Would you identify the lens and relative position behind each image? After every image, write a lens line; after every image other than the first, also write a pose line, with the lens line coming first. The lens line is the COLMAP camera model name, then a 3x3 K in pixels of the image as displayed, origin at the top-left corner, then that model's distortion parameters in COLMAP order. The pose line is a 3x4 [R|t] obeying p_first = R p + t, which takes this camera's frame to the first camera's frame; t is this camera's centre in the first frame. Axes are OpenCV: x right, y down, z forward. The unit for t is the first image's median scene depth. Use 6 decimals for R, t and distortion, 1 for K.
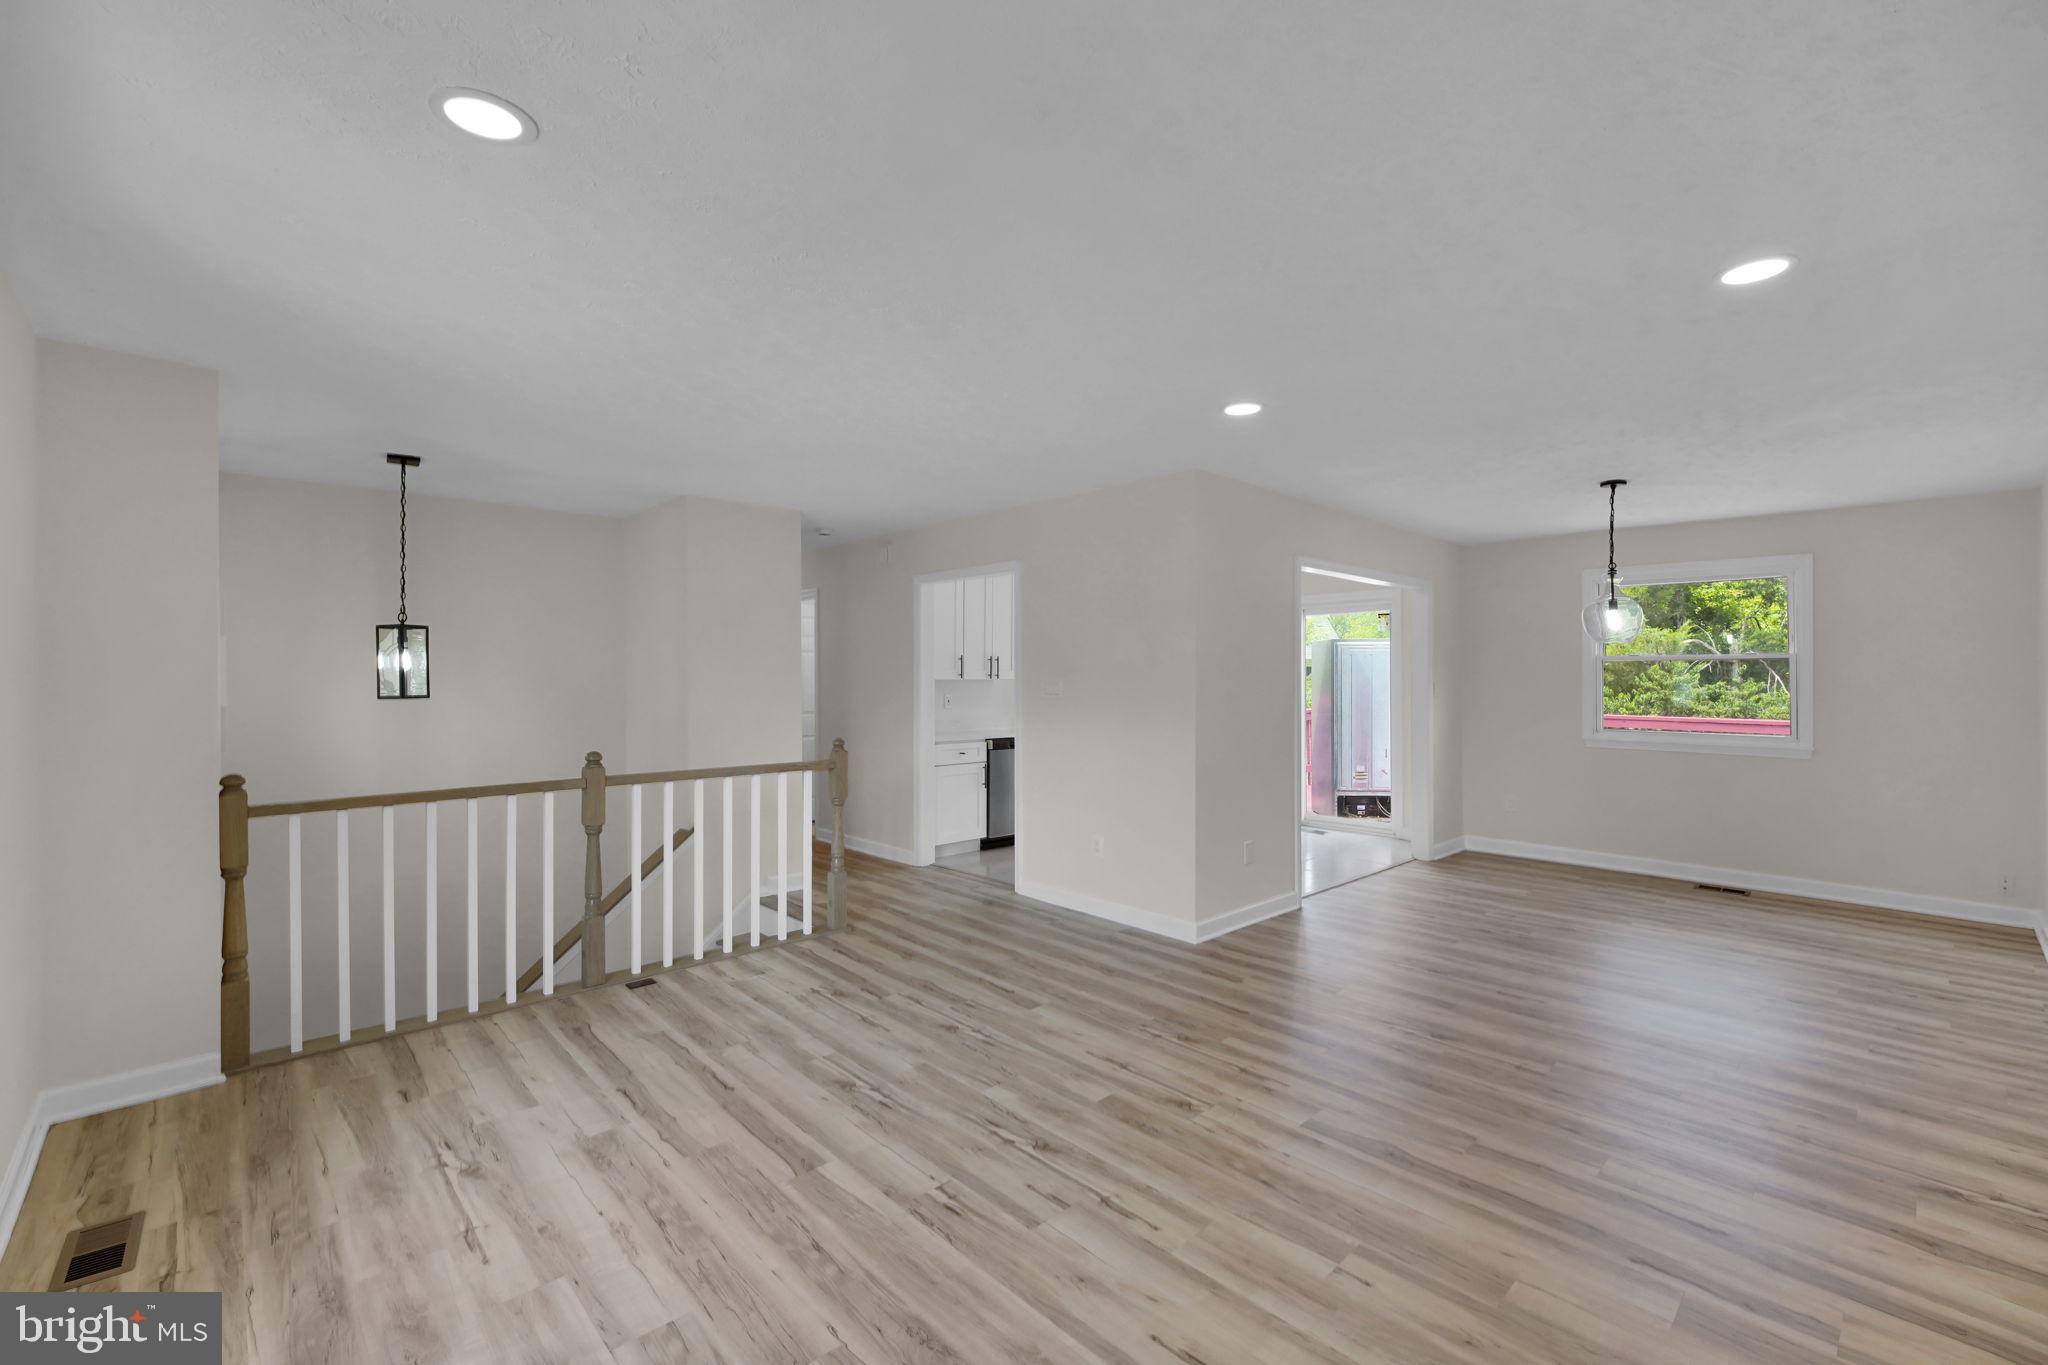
lens RADIAL K [[865.5, 0, 1024.3], [0, 865.5, 674.8], [0, 0, 1]] dist [-0.005564, -0.001293]
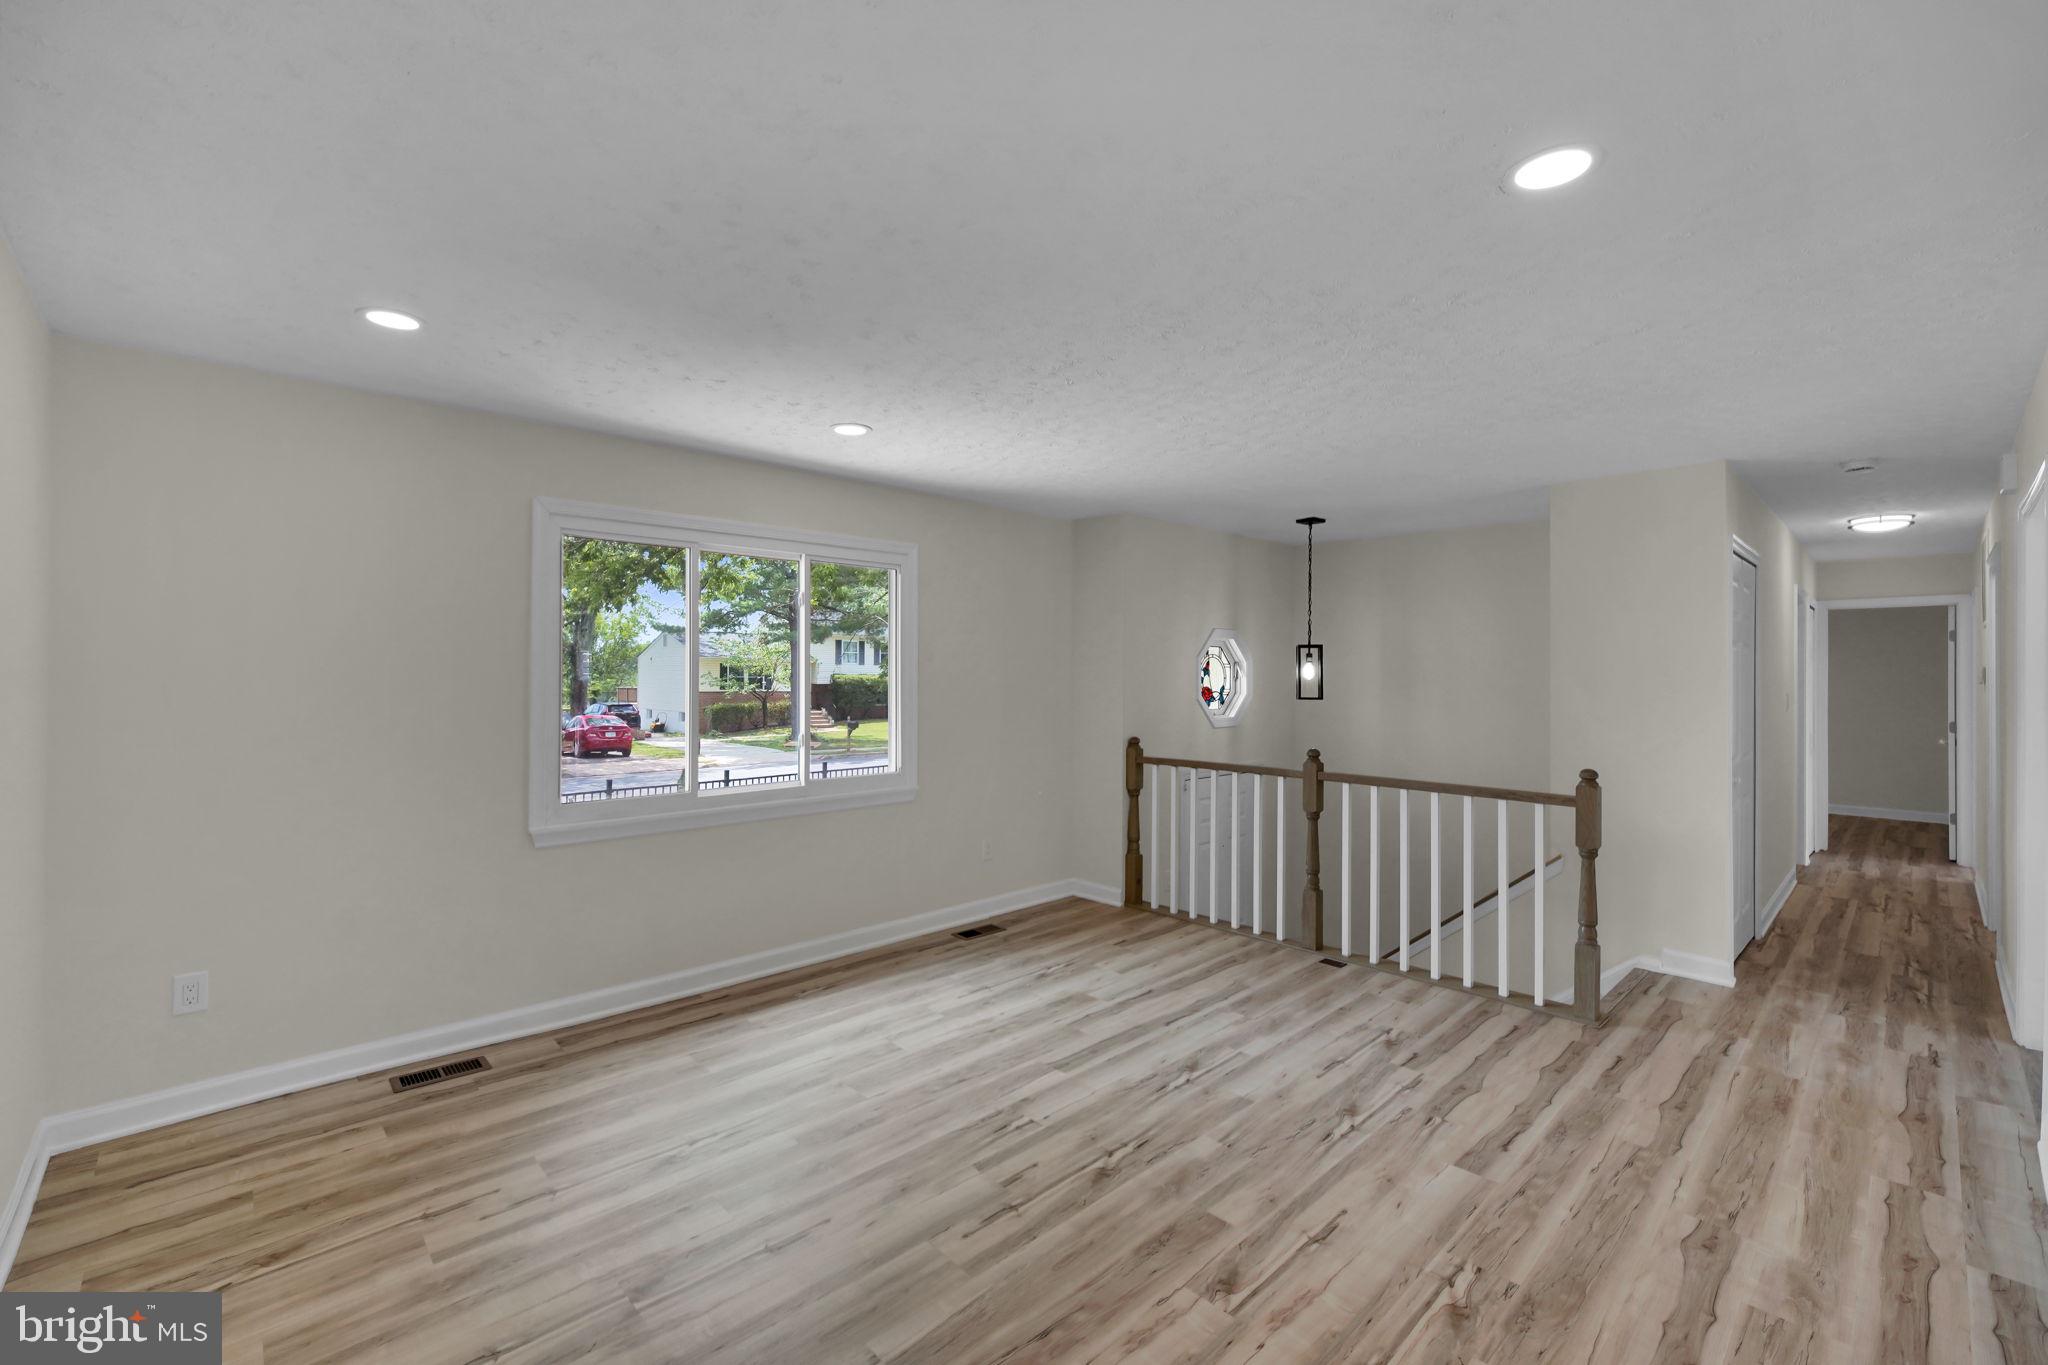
lens RADIAL K [[865.5, 0, 1031.5], [0, 865.5, 669.9], [0, 0, 1]] dist [-0.005564, -0.001293]
pose [[0.004575, -0.005083, -0.999977, 0.777456], [-0.008579, 0.999950, -0.005122, -0.009913], [0.999953, 0.008602, 0.004531, 0.711585]]
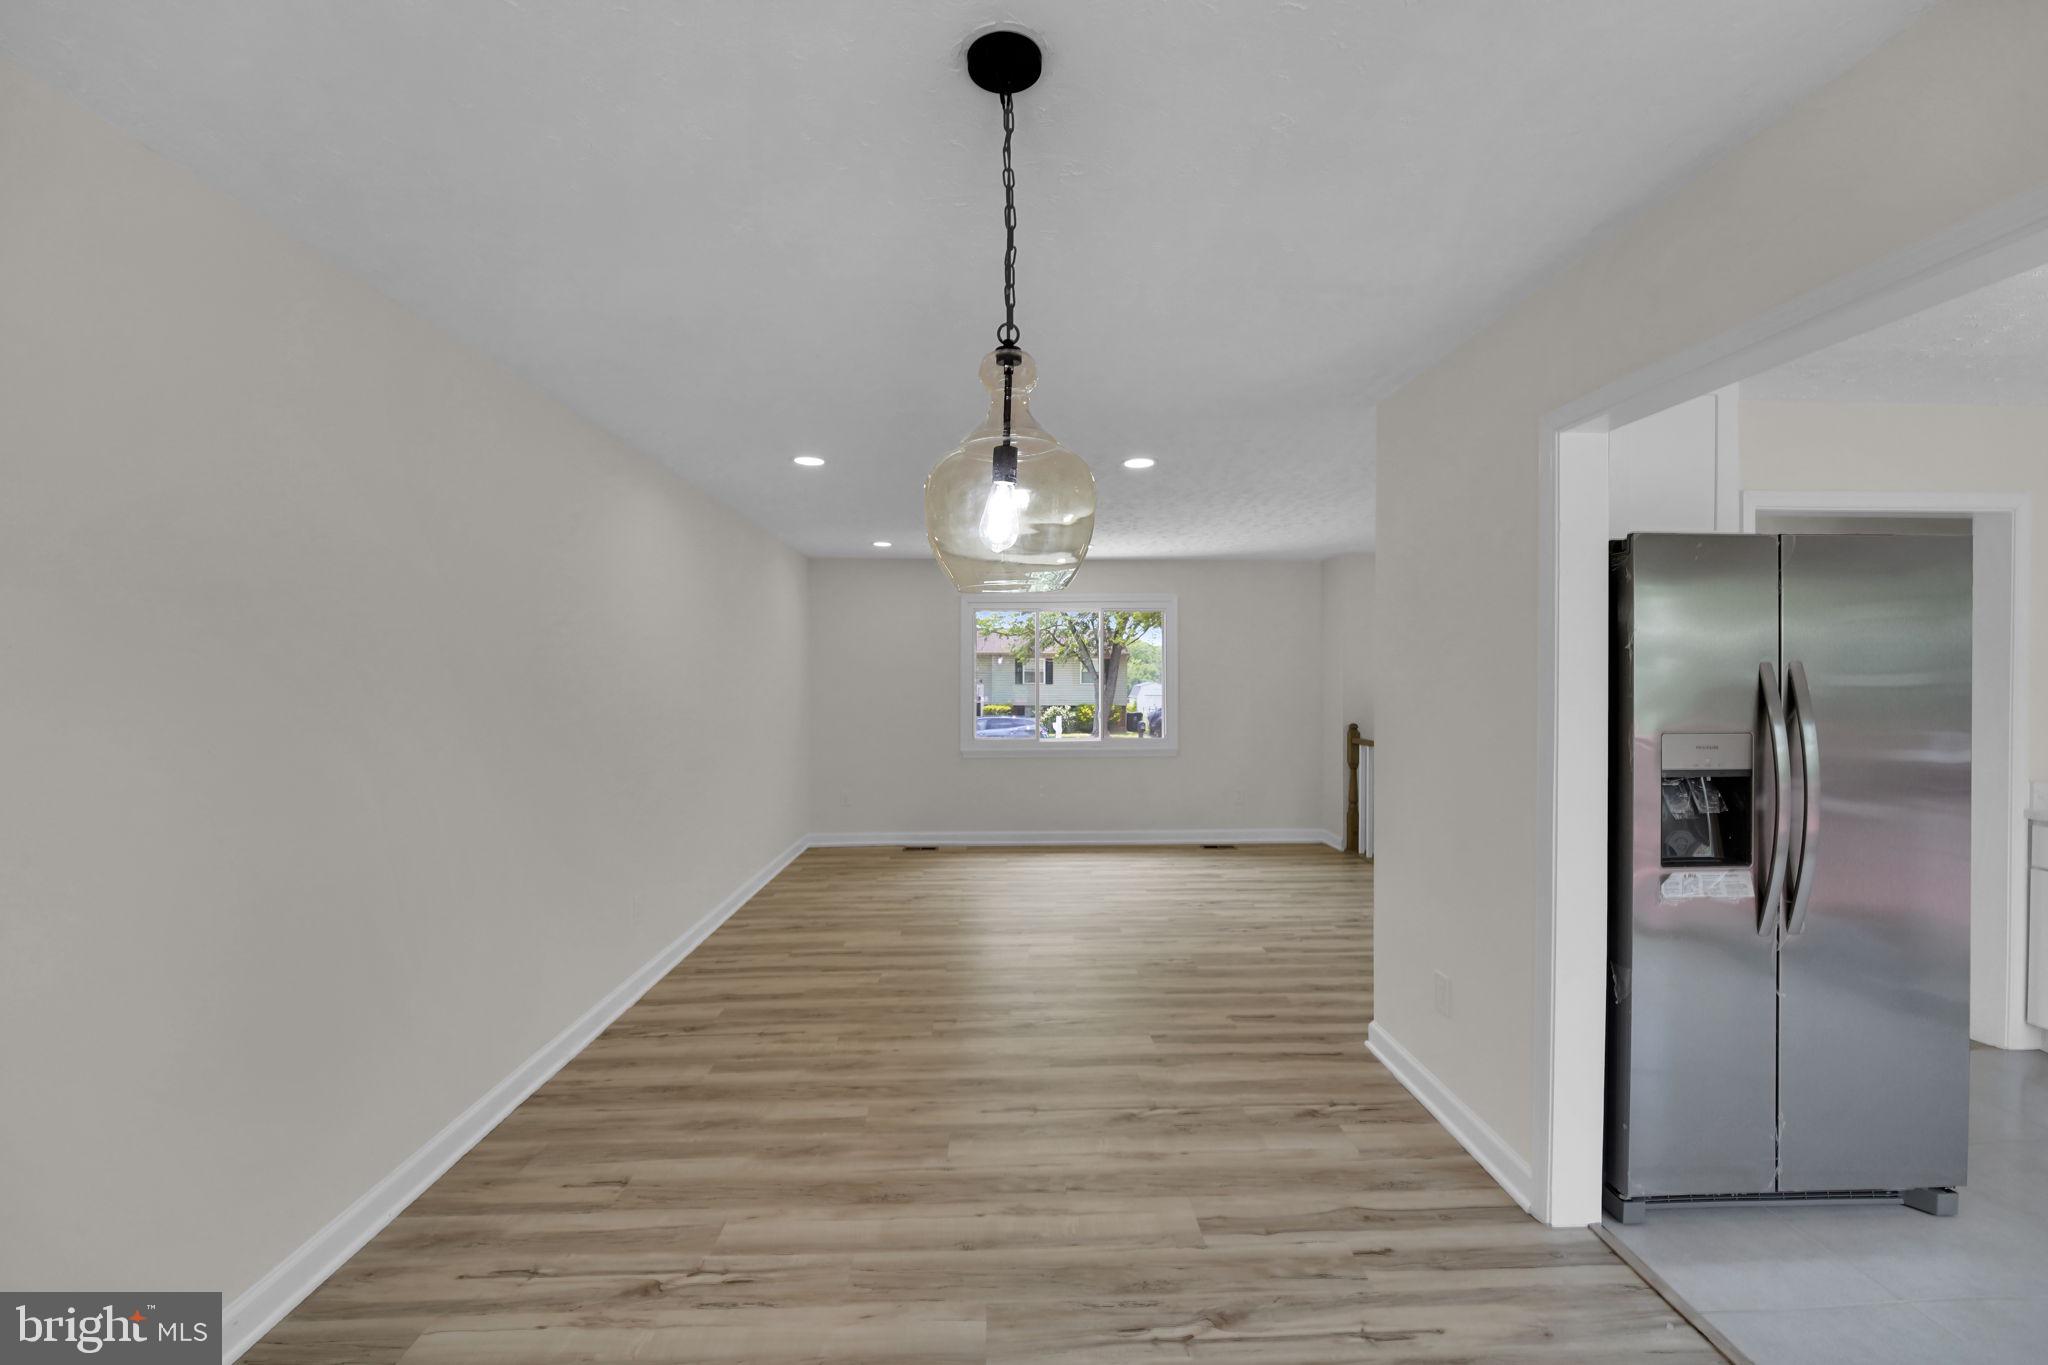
lens RADIAL K [[865.5, 0, 1027.4], [0, 865.5, 684.0], [0, 0, 1]] dist [-0.005564, -0.001293]
pose [[-0.666805, 0.004375, -0.745219, 1.288840], [-0.002629, 0.999963, 0.008223, -0.008918], [0.745228, 0.007442, -0.666769, 1.735915]]
